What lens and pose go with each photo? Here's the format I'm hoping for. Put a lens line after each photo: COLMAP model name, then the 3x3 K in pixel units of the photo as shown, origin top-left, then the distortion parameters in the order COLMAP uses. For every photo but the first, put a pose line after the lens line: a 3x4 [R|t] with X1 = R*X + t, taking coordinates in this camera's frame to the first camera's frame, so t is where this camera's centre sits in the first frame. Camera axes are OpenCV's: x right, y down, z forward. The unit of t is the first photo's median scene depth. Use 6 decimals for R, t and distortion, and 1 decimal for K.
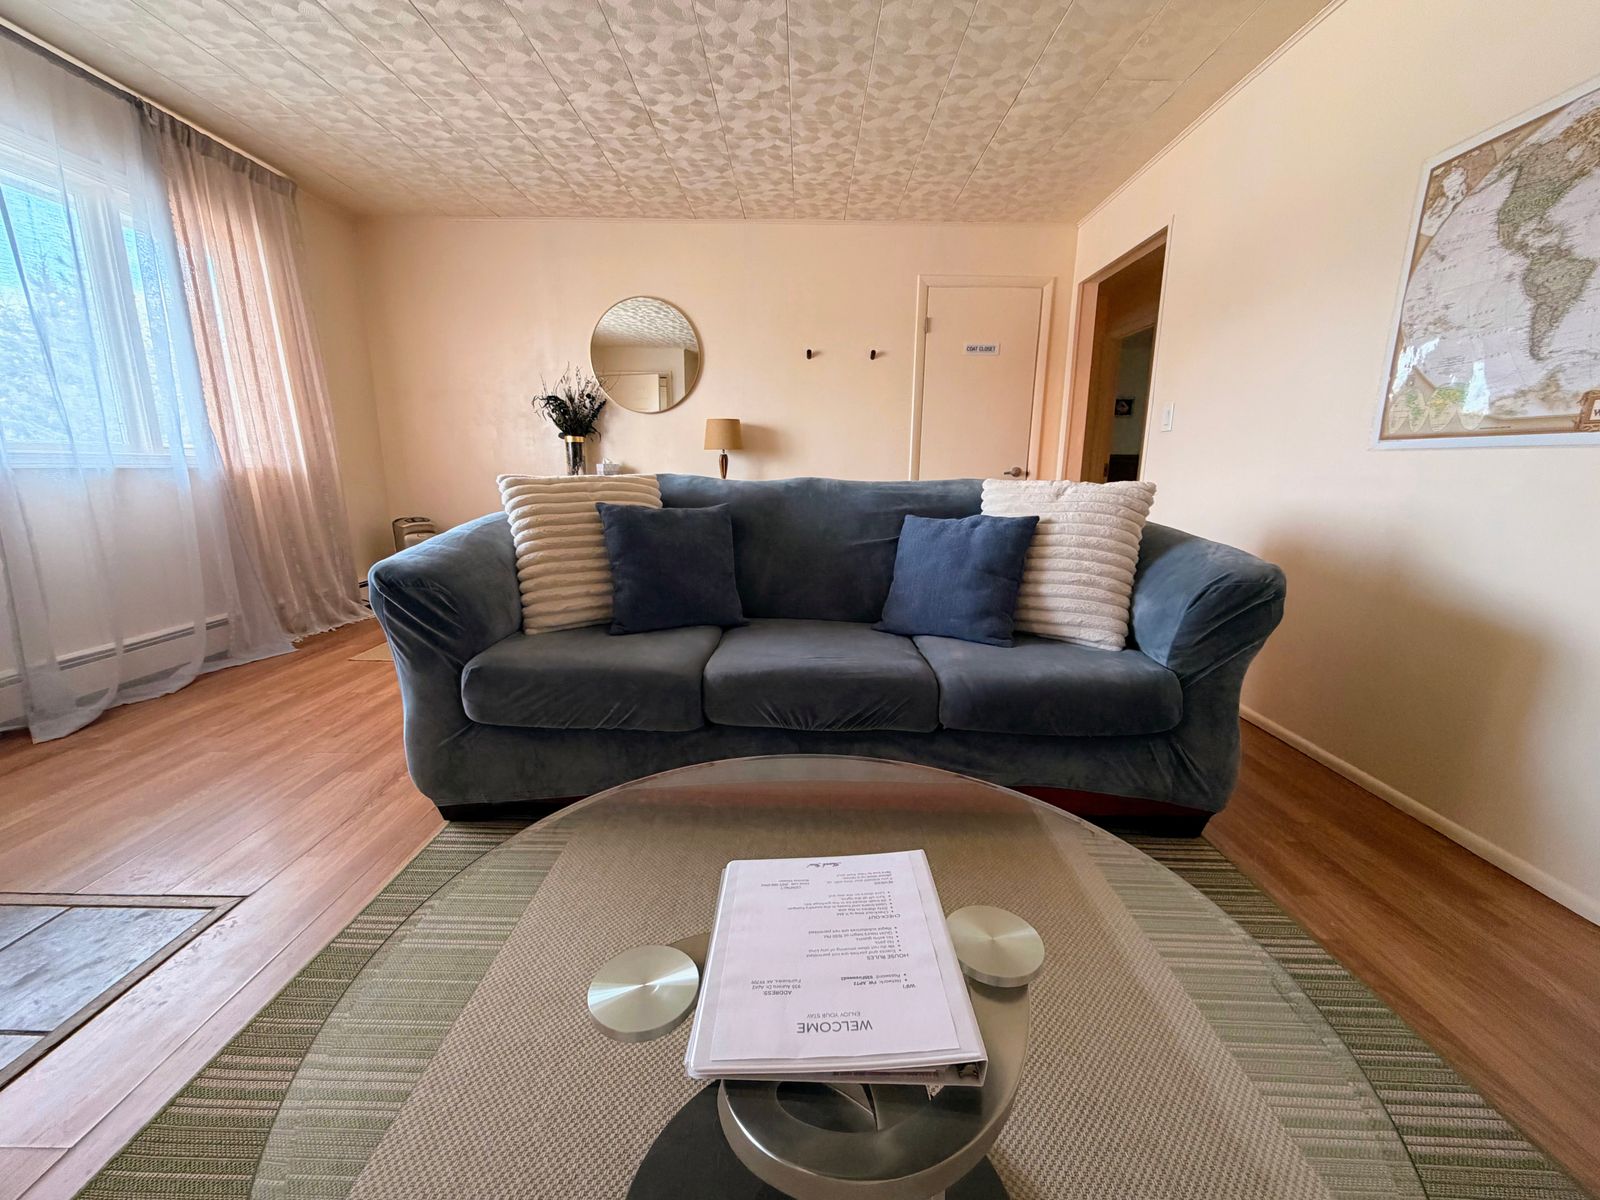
lens RADIAL K [[638.2, 0, 736.1], [0, 638.2, 583.6], [0, 0, 1]] dist [0.002754, -0.000026]
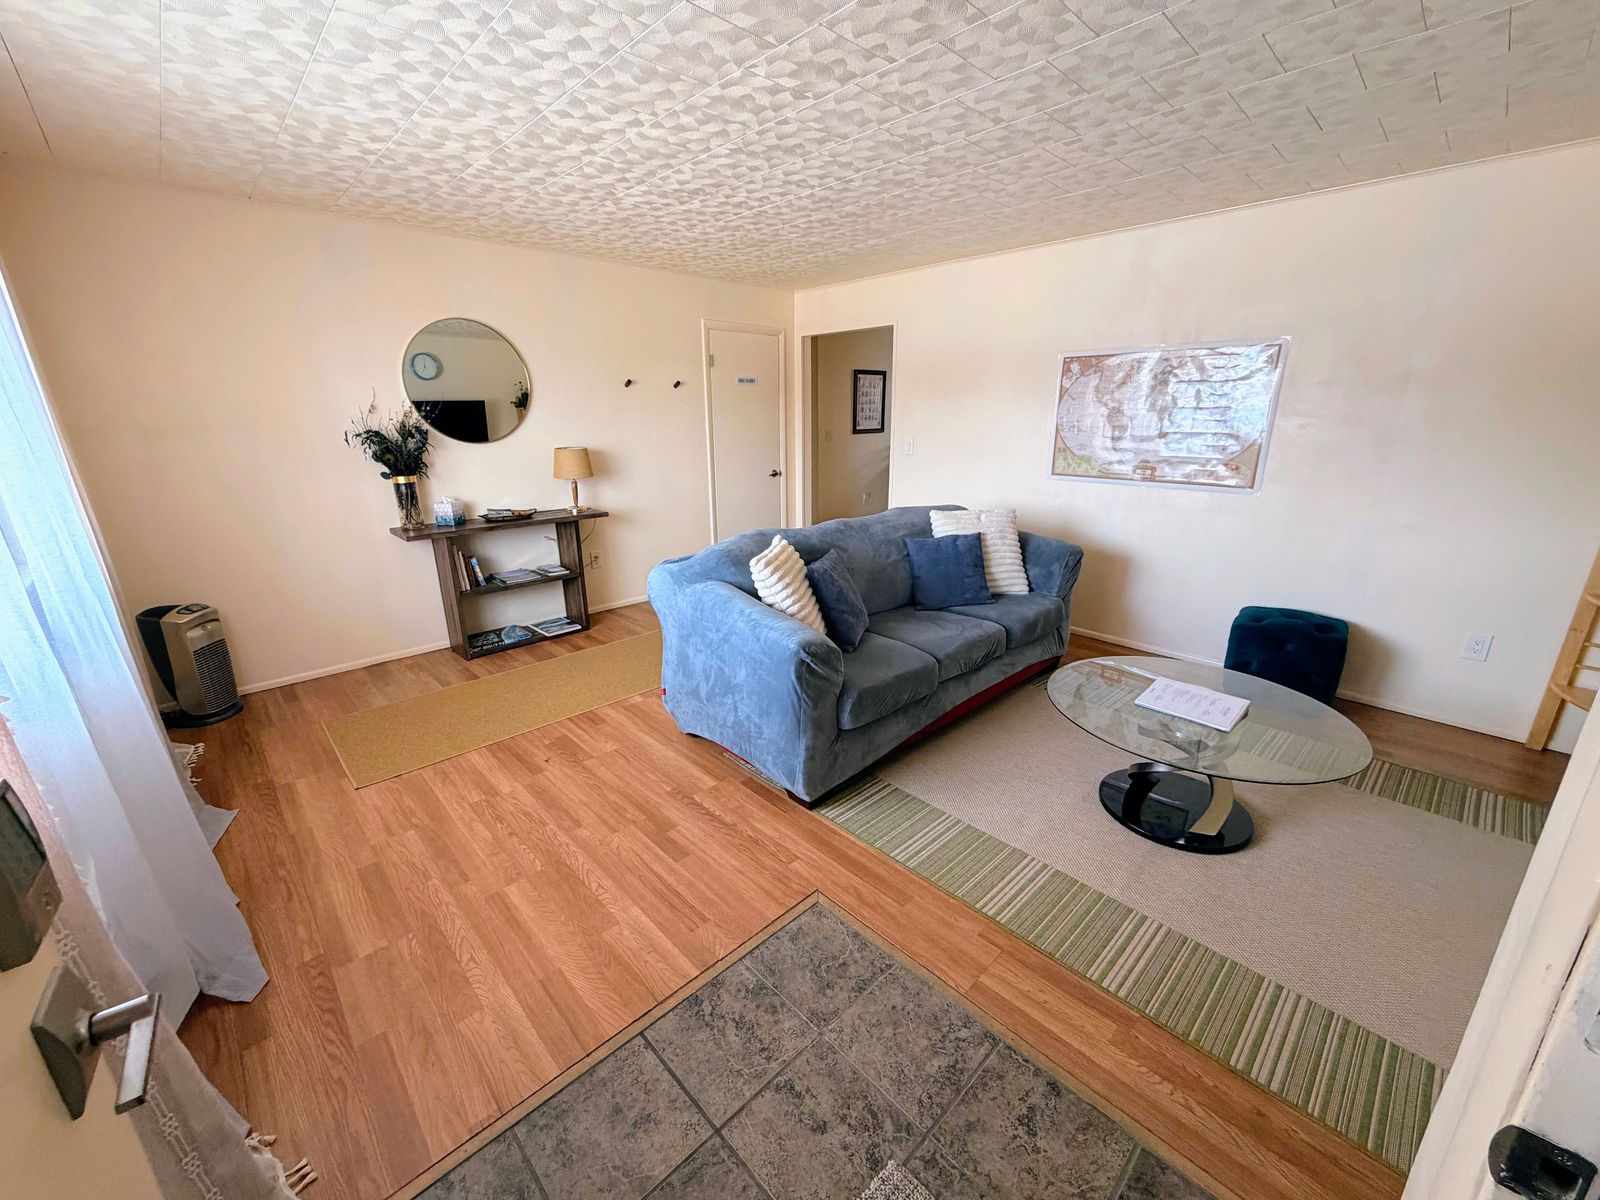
lens RADIAL K [[648.1, 0, 768.9], [0, 648.1, 599.5], [0, 0, 1]] dist [-0.000347, -0.000012]
pose [[0.721873, -0.216970, 0.657133, -1.265074], [0.157489, 0.976169, 0.149304, -0.291395], [-0.673867, -0.004287, 0.738840, 0.001583]]
